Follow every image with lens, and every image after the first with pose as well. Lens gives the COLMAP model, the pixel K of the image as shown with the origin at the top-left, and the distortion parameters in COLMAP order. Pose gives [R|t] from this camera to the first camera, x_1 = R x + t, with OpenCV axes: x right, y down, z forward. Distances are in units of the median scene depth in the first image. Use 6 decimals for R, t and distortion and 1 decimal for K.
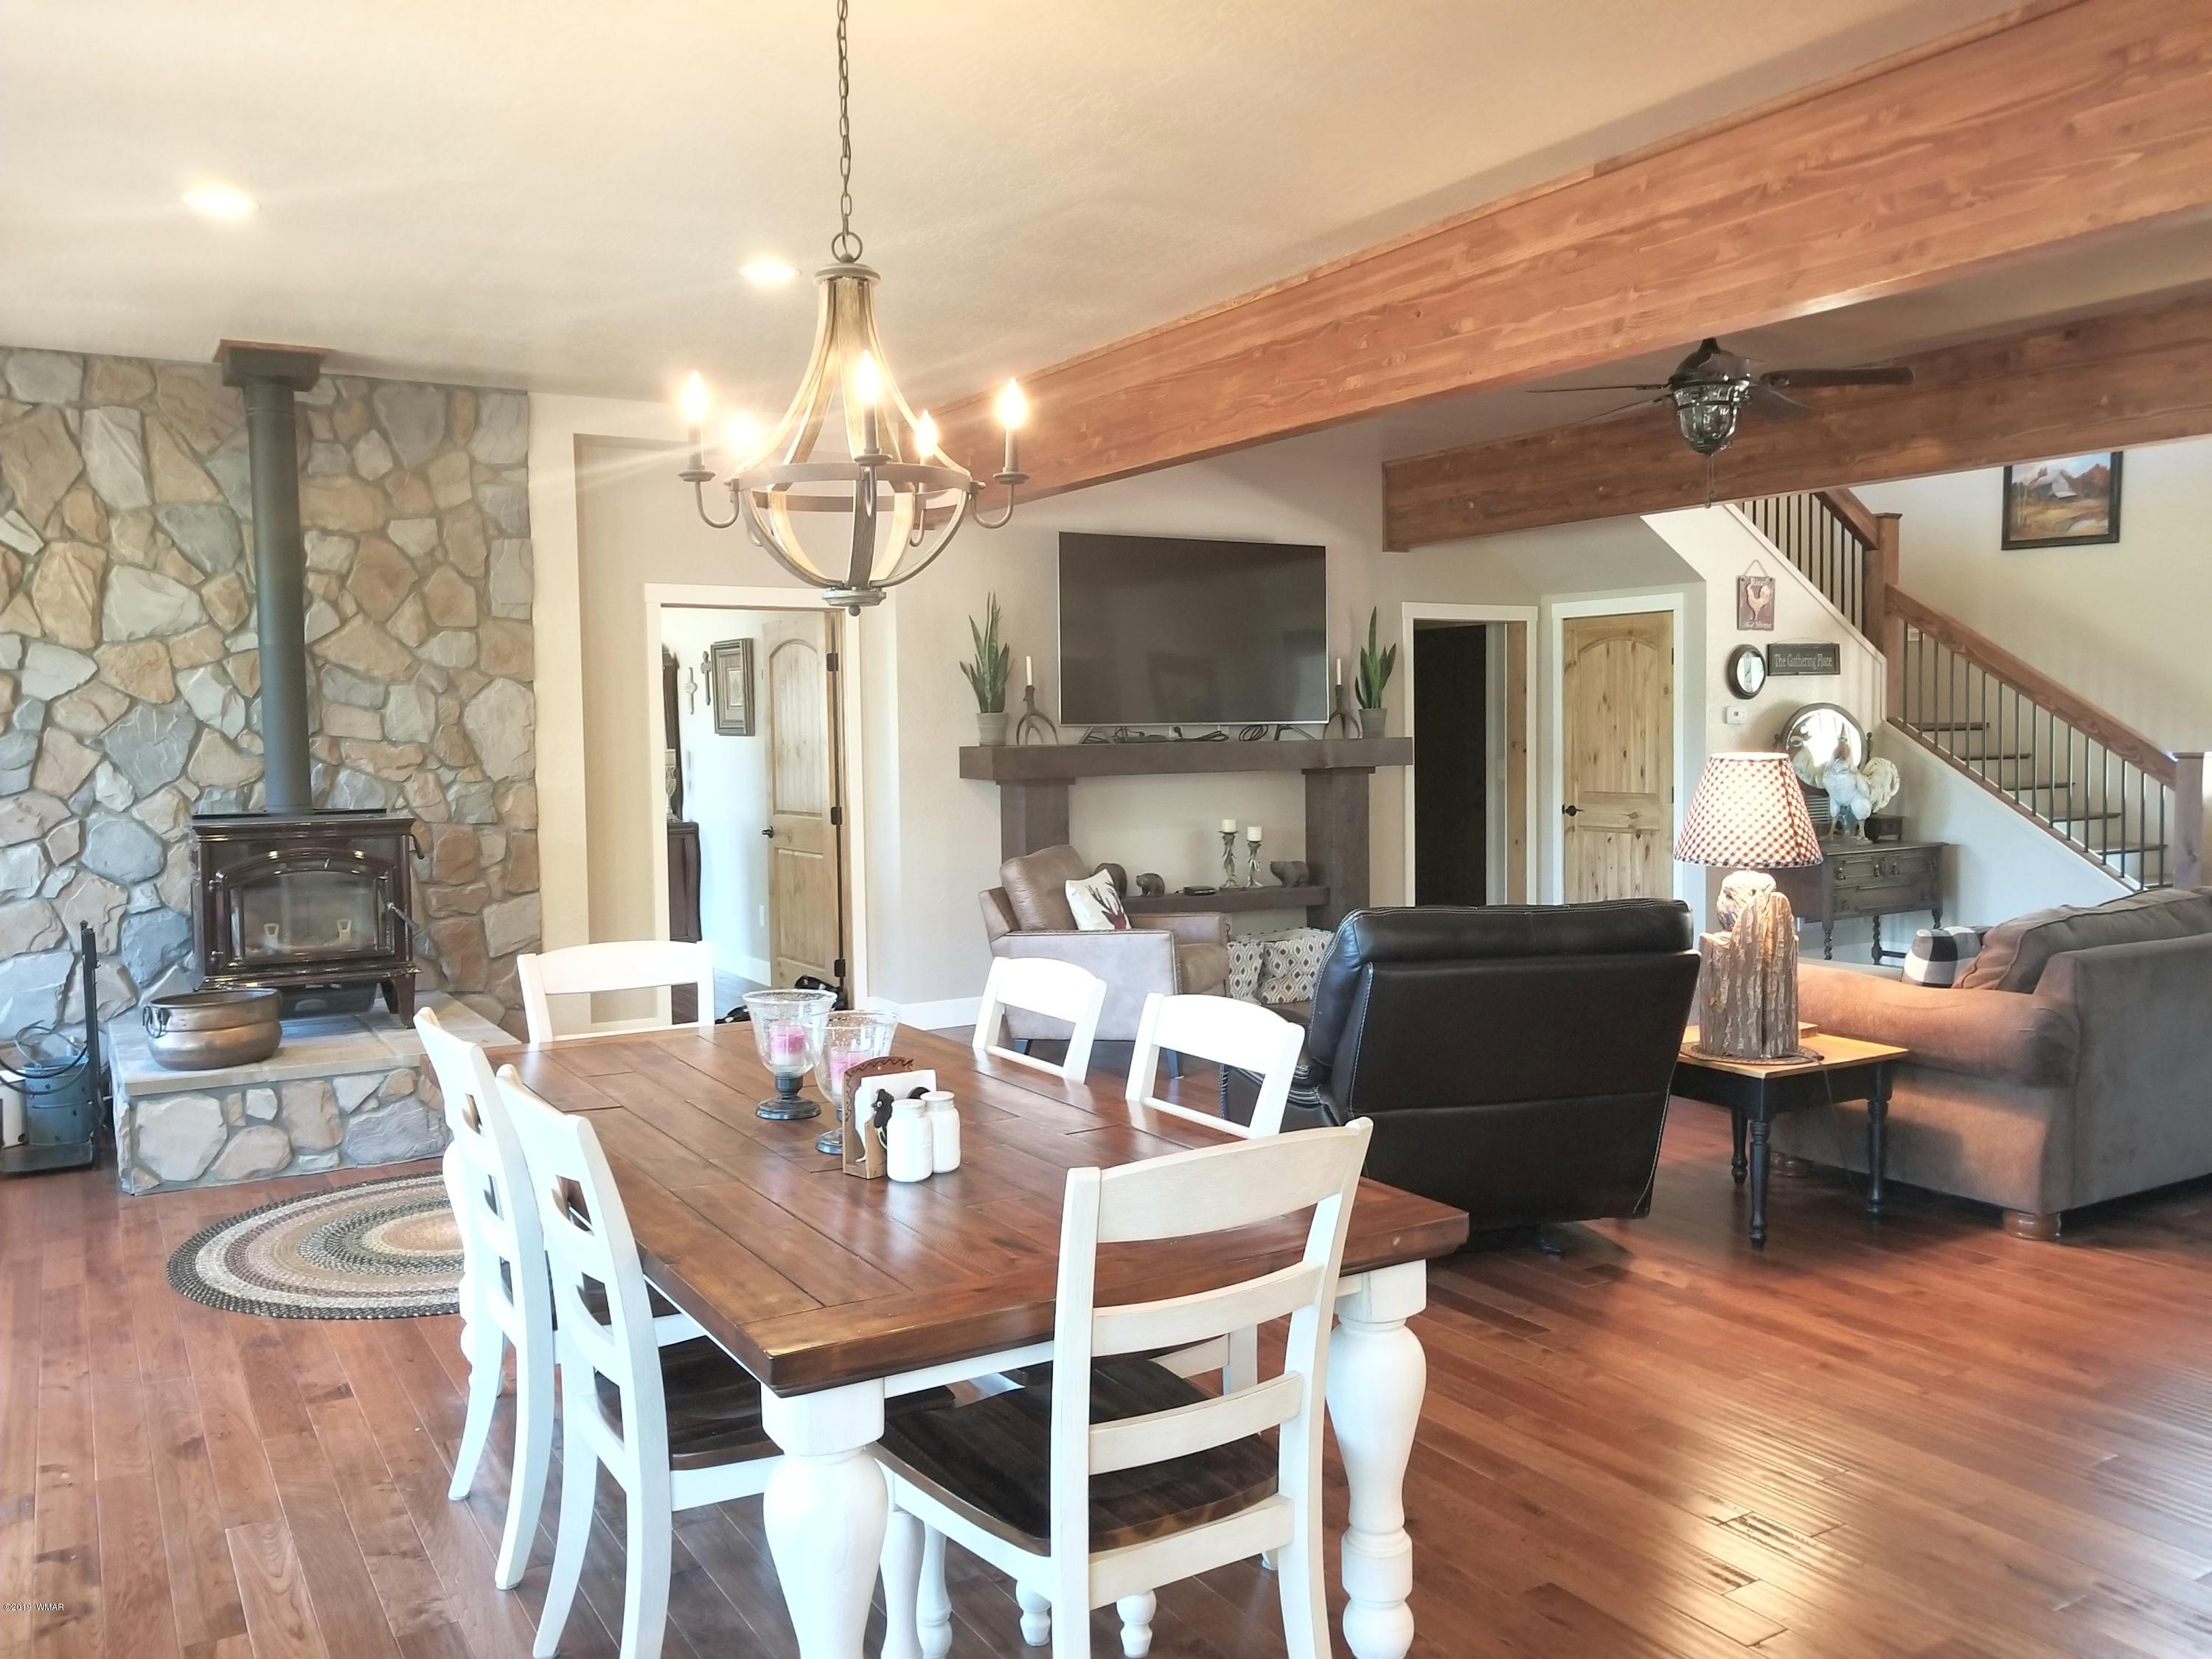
lens RADIAL K [[1740.8, 0, 1102.2], [0, 1740.8, 823.4], [0, 0, 1]] dist [-0.000944, -0.008825]
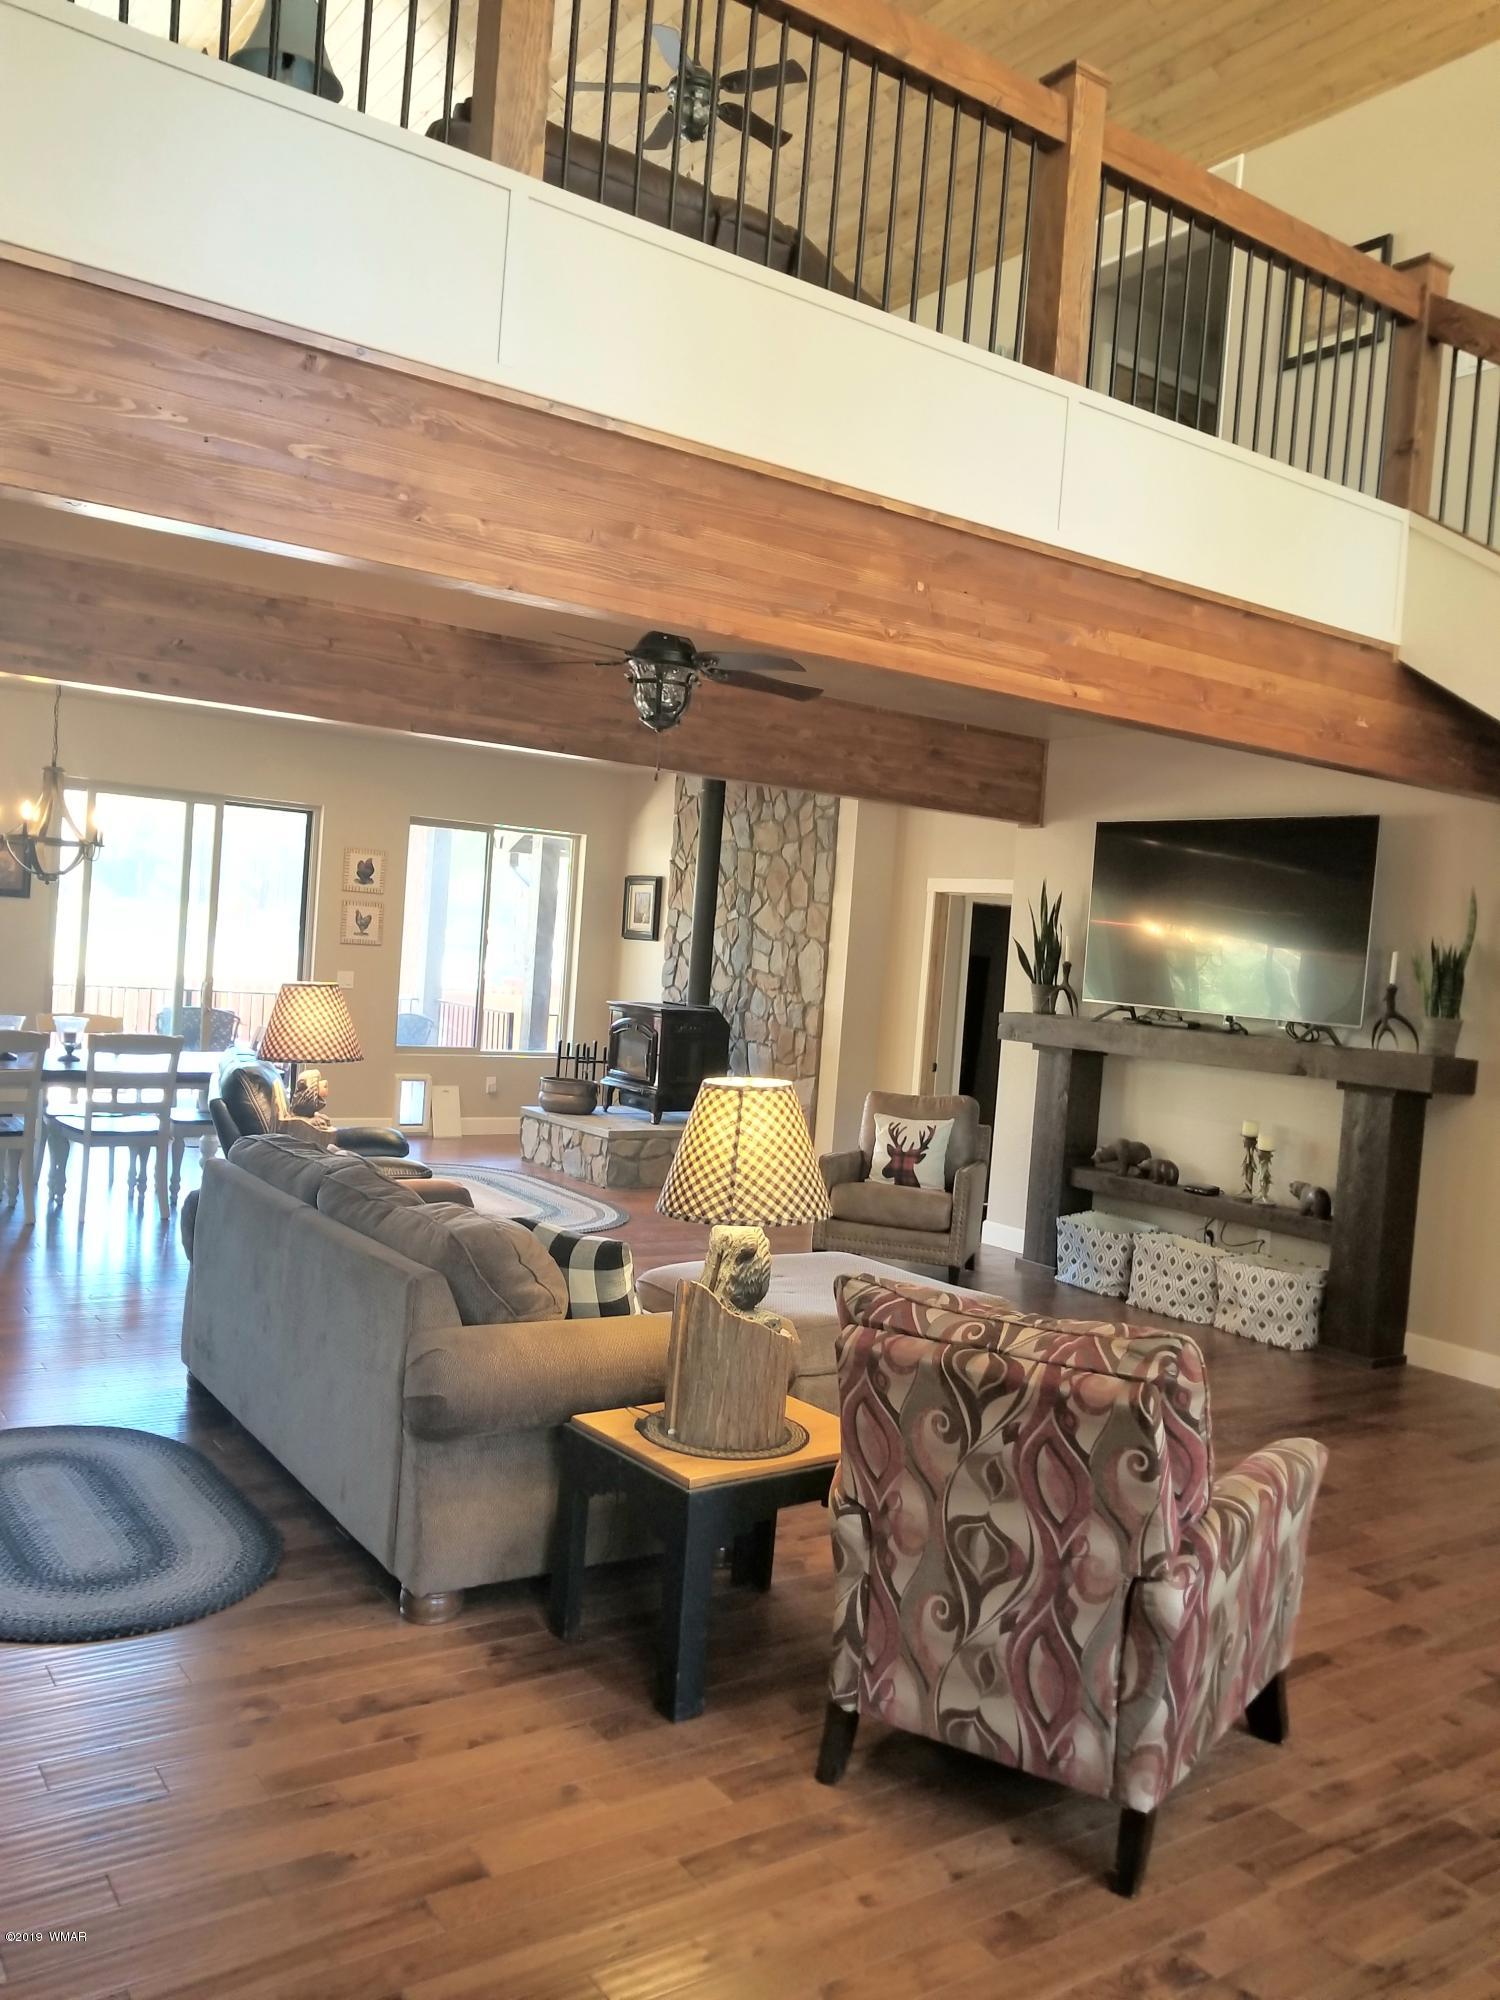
lens RADIAL K [[1573.9, 0, 774.8], [0, 1573.9, 997.9], [0, 0, 1]] dist [-0.000944, -0.008825]
pose [[0.085487, 0.052363, -0.994962, 0.859215], [-0.130090, 0.990656, 0.040959, -0.067277], [0.987810, 0.125933, 0.091500, 0.664537]]
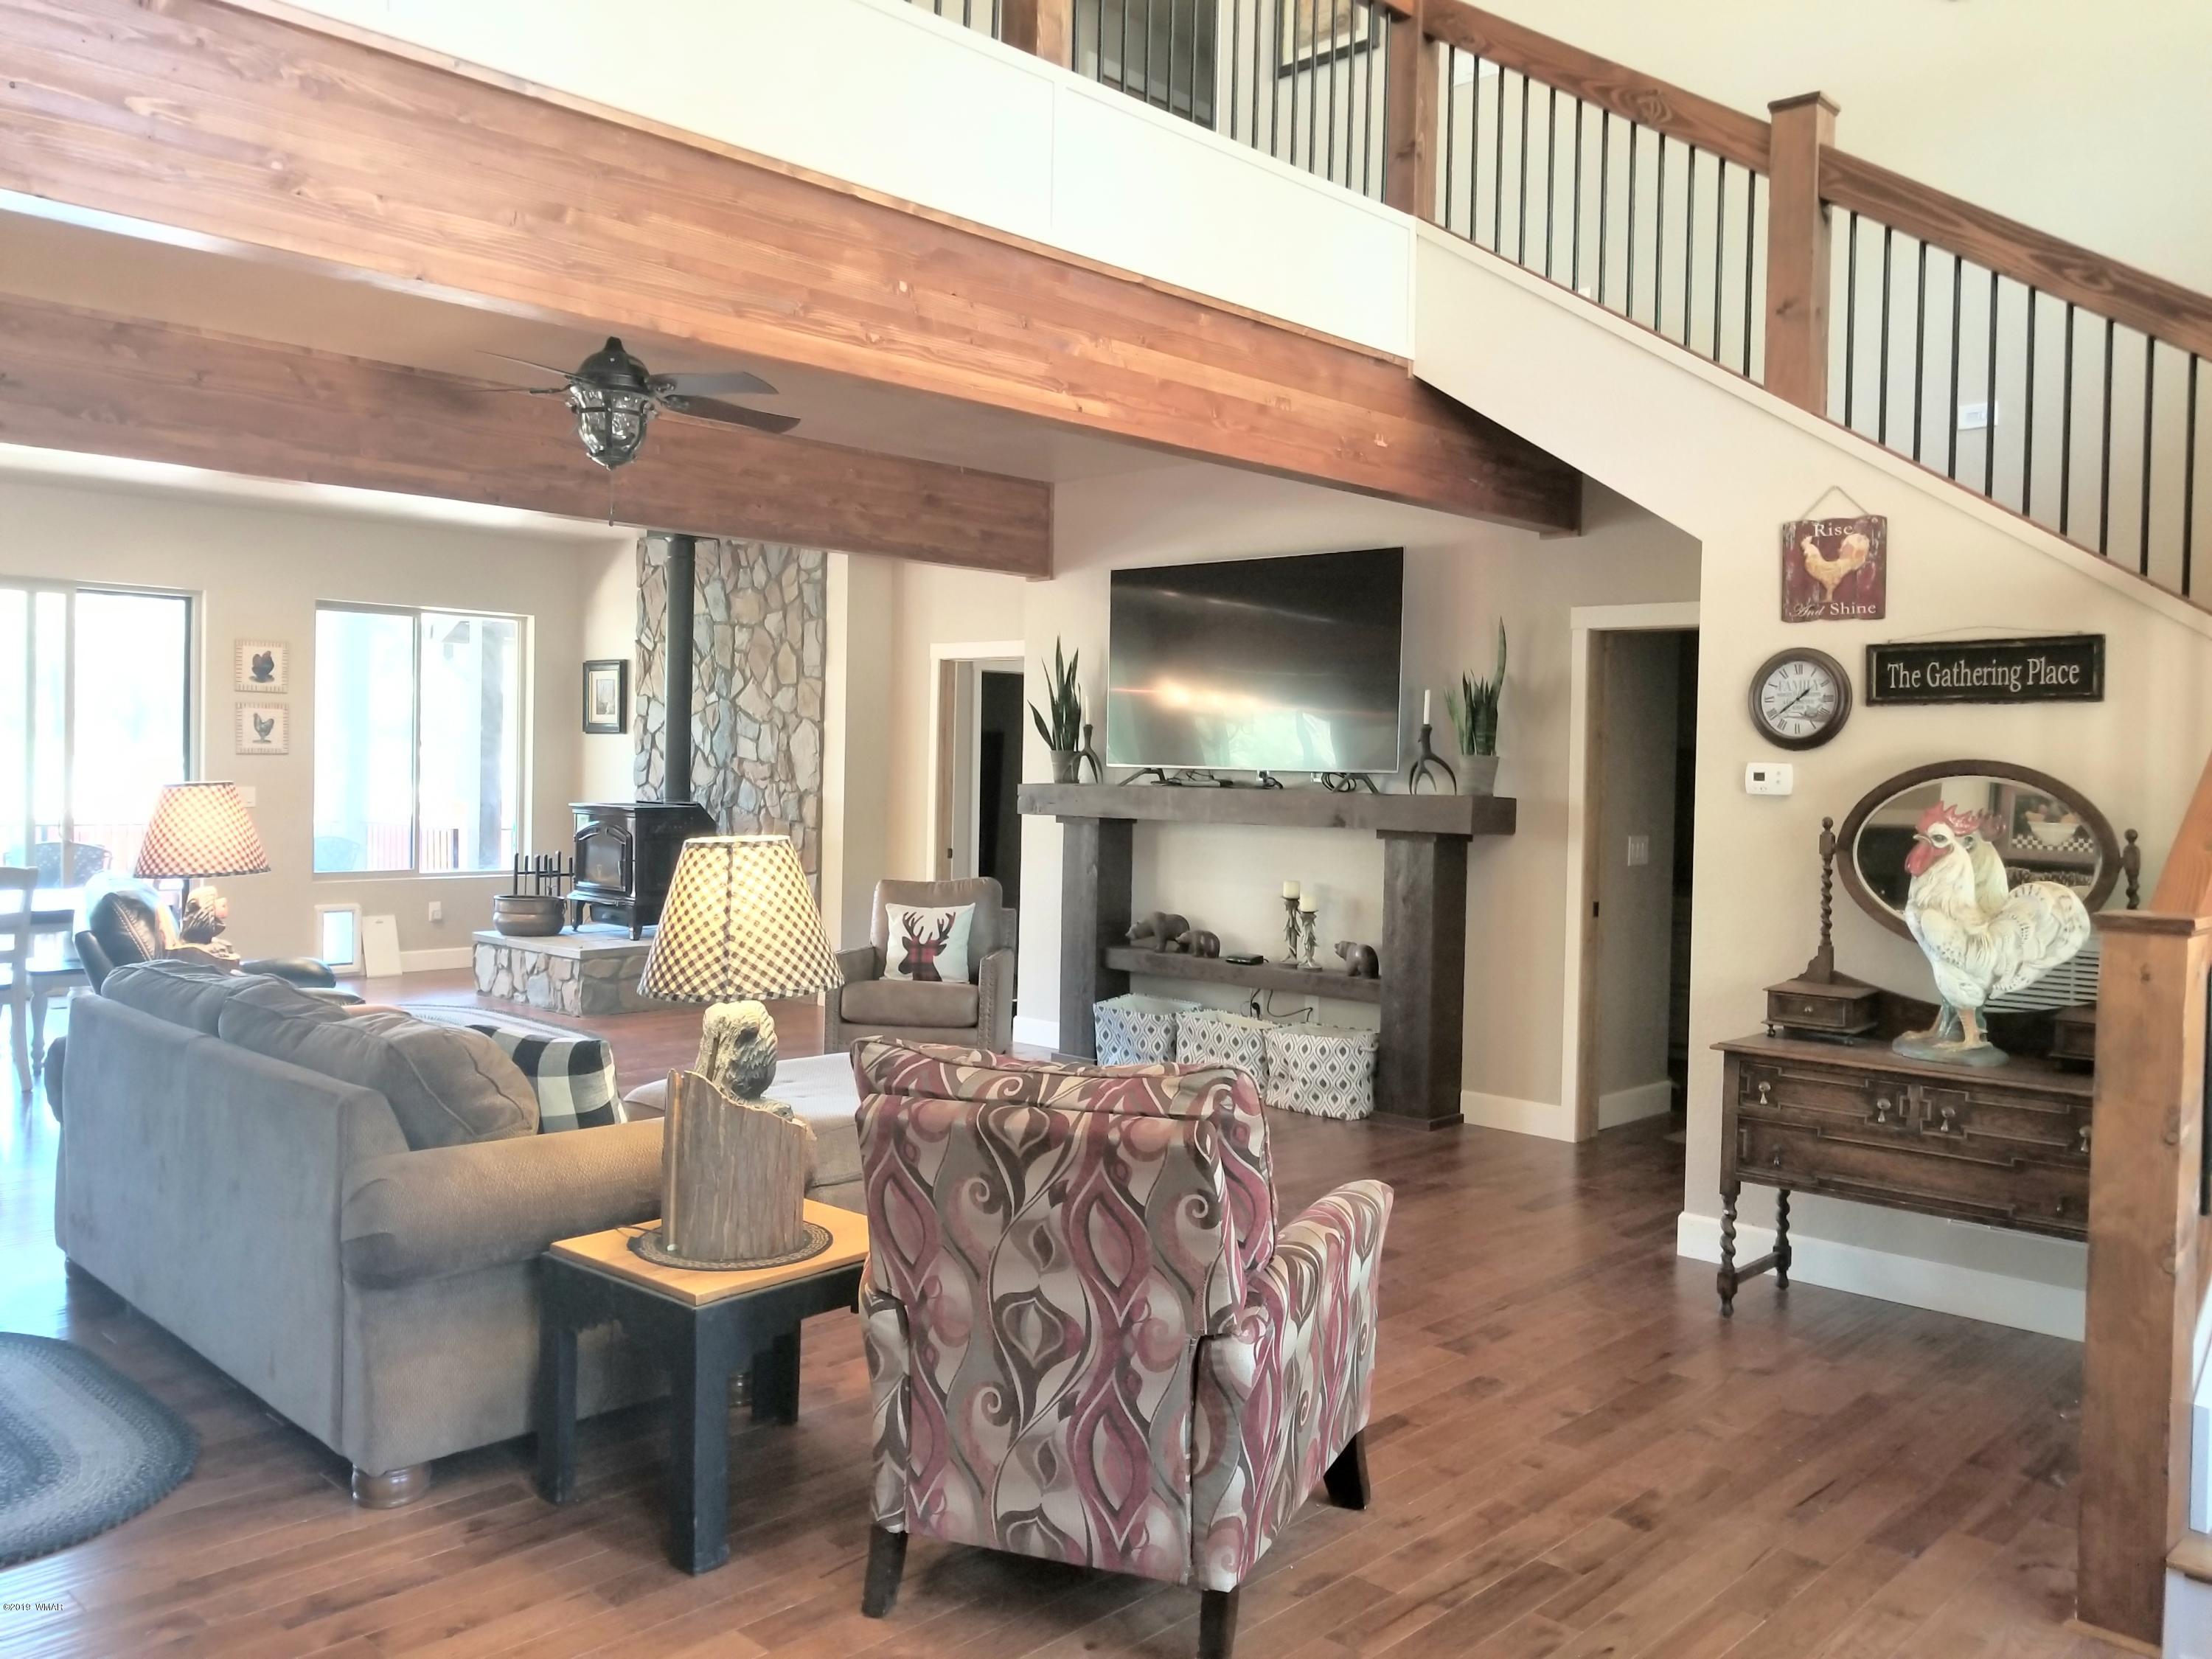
lens RADIAL K [[1740.8, 0, 1092.4], [0, 1740.8, 797.3], [0, 0, 1]] dist [-0.000944, -0.008825]
pose [[0.269849, 0.039947, -0.962074, 0.854502], [-0.077670, 0.996786, 0.019603, -0.052247], [0.959765, 0.069434, 0.272084, 0.666800]]
